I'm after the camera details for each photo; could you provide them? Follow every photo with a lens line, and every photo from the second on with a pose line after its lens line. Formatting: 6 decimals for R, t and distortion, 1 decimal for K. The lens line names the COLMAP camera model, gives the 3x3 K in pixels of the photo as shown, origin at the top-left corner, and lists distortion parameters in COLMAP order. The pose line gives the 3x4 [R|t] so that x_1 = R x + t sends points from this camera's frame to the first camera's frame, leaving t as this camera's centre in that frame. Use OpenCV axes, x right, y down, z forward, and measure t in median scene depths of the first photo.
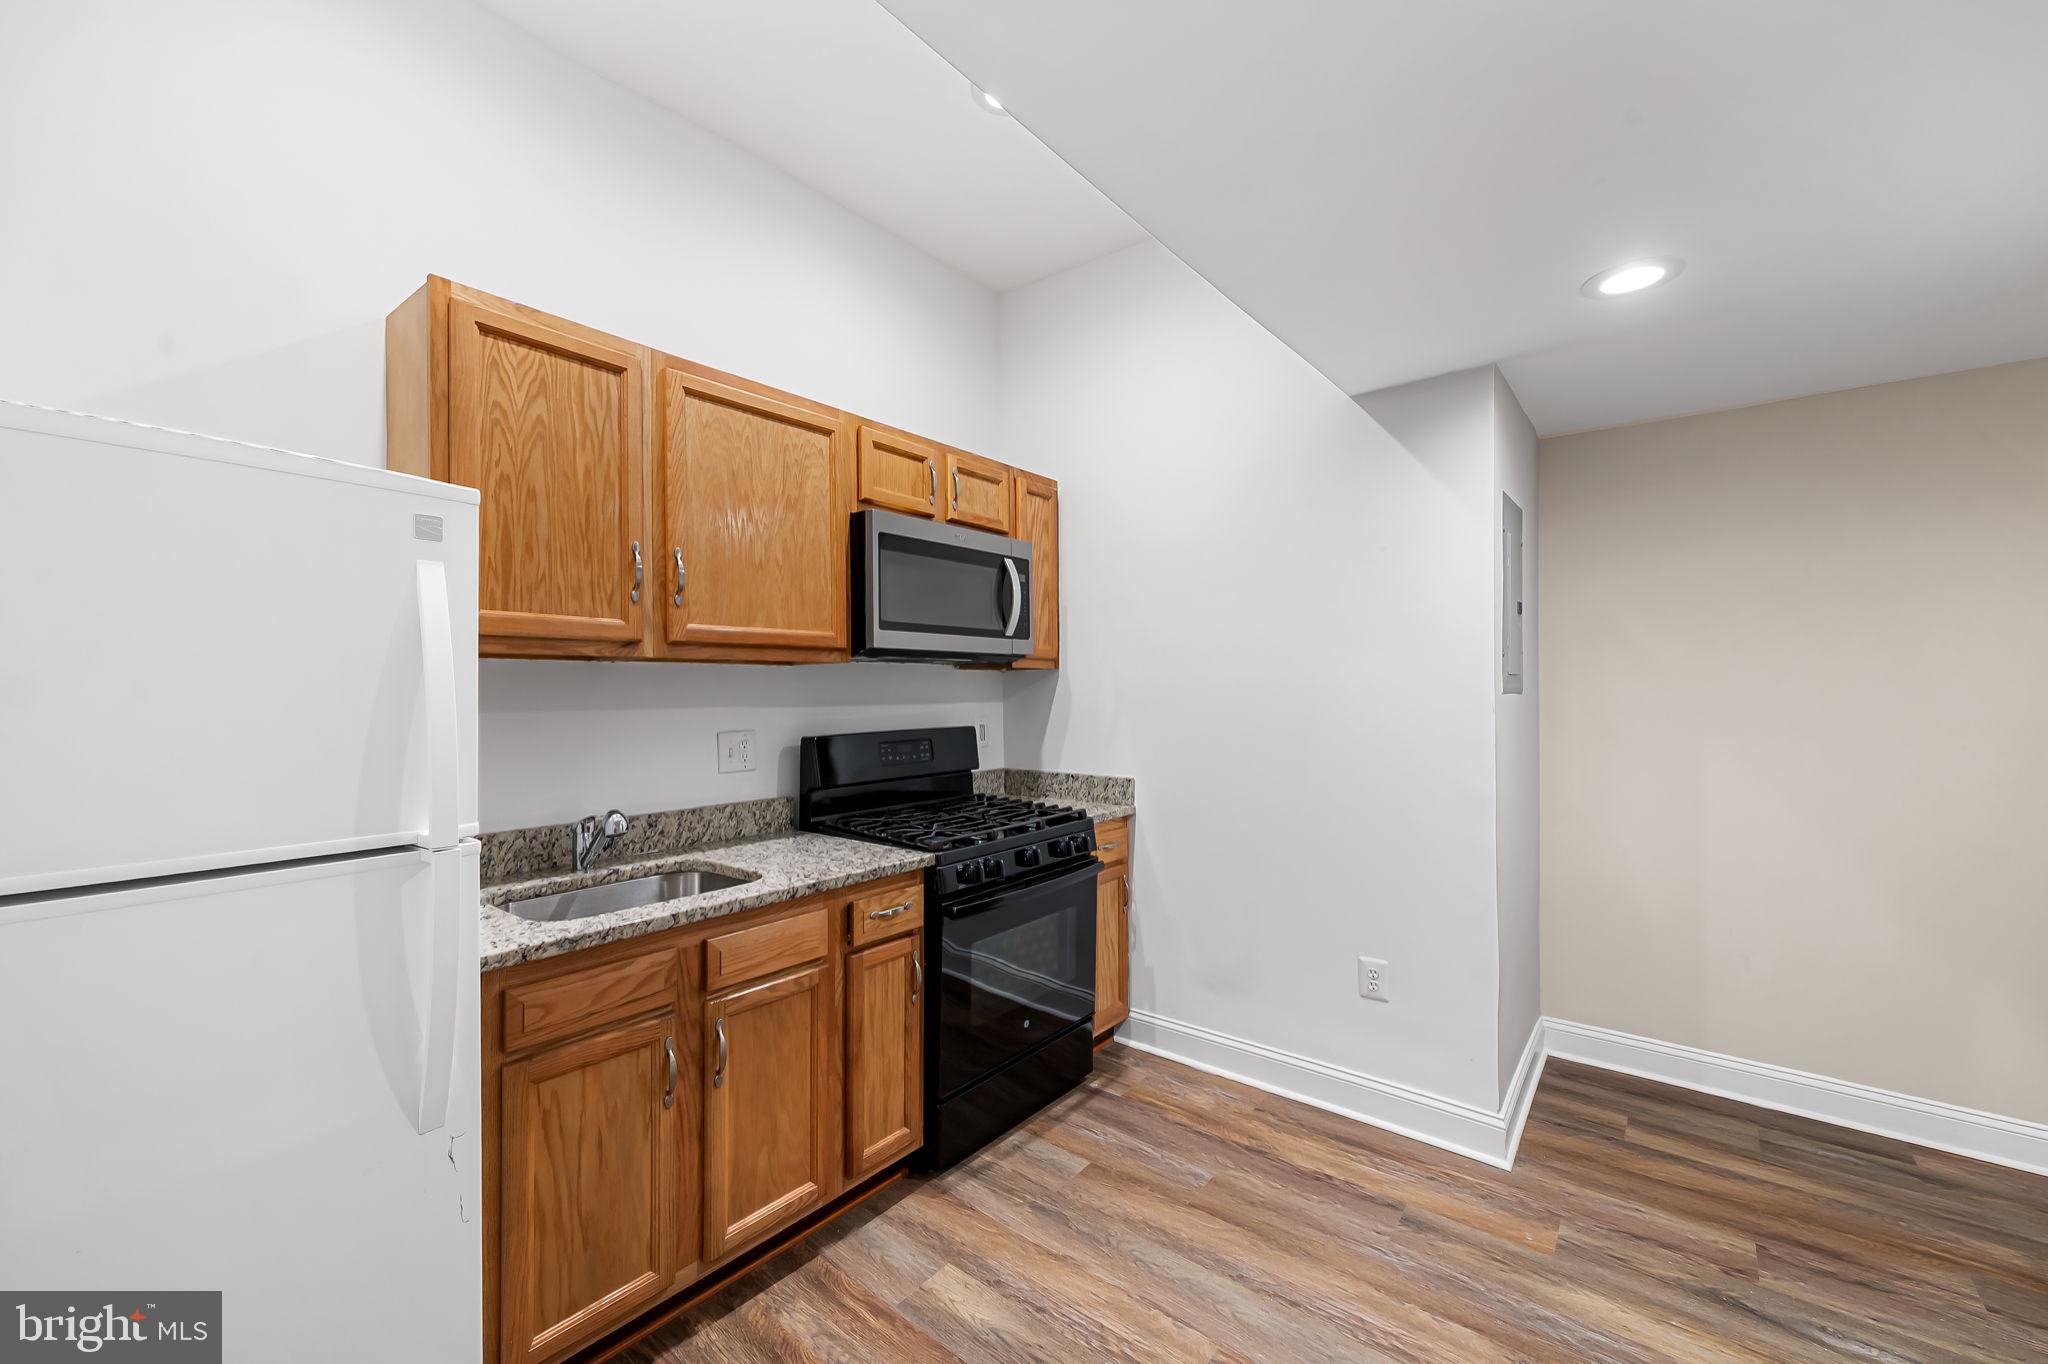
lens RADIAL K [[813.6, 0, 1031.7], [0, 813.6, 696.3], [0, 0, 1]] dist [0.006911, -0.001567]
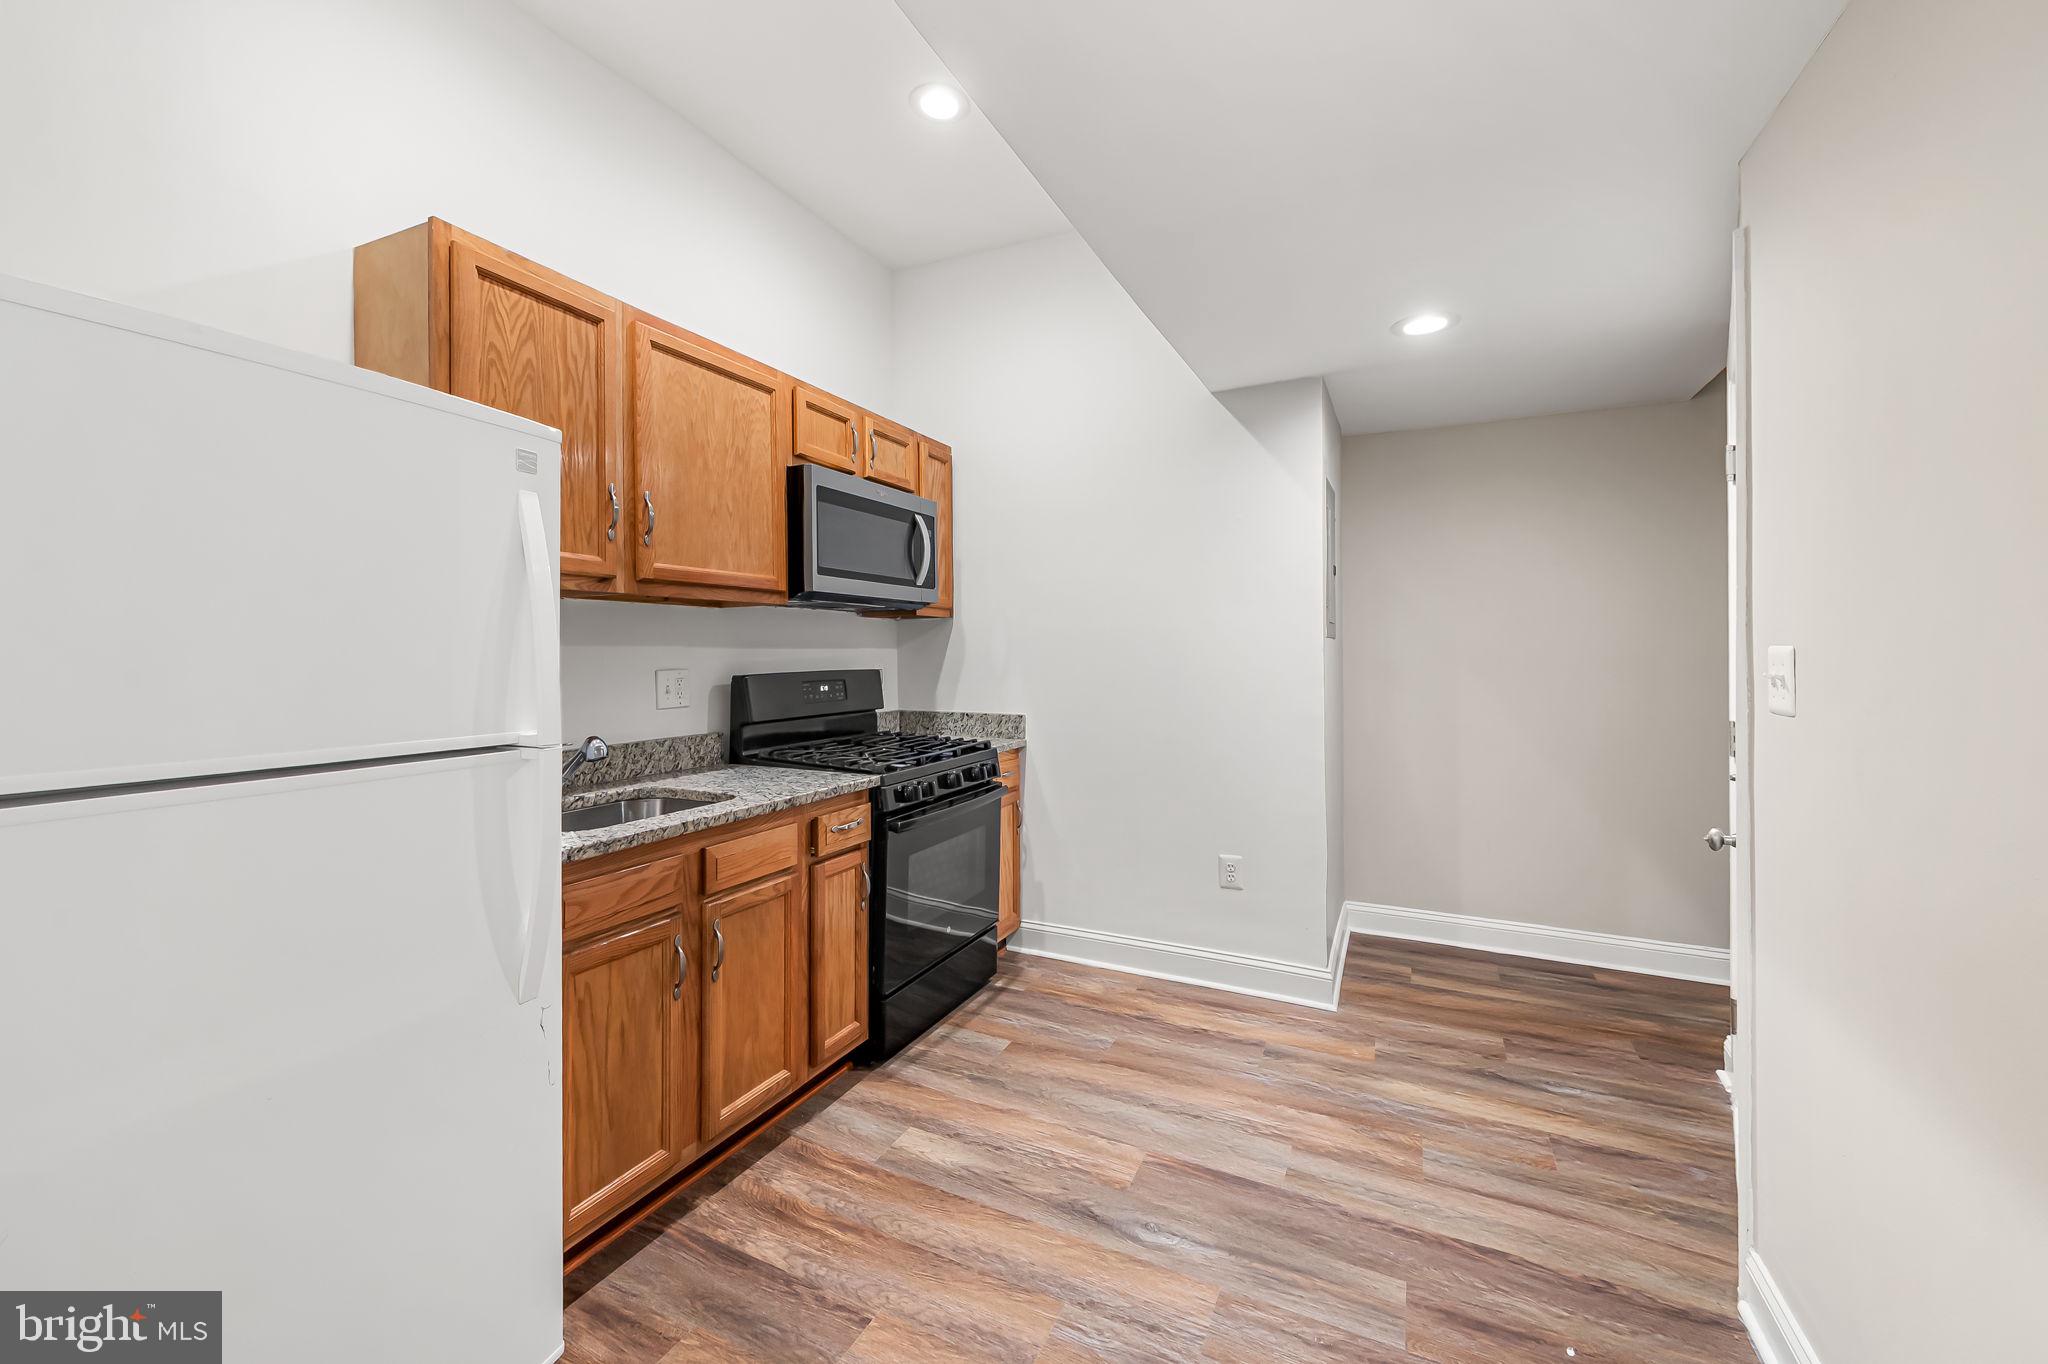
lens RADIAL K [[813.6, 0, 1026.6], [0, 813.6, 656.9], [0, 0, 1]] dist [0.006911, -0.001567]
pose [[0.974054, -0.000878, 0.226315, -0.190626], [0.002081, 0.999985, -0.005077, 0.040133], [-0.226307, 0.005416, 0.974041, -0.144789]]
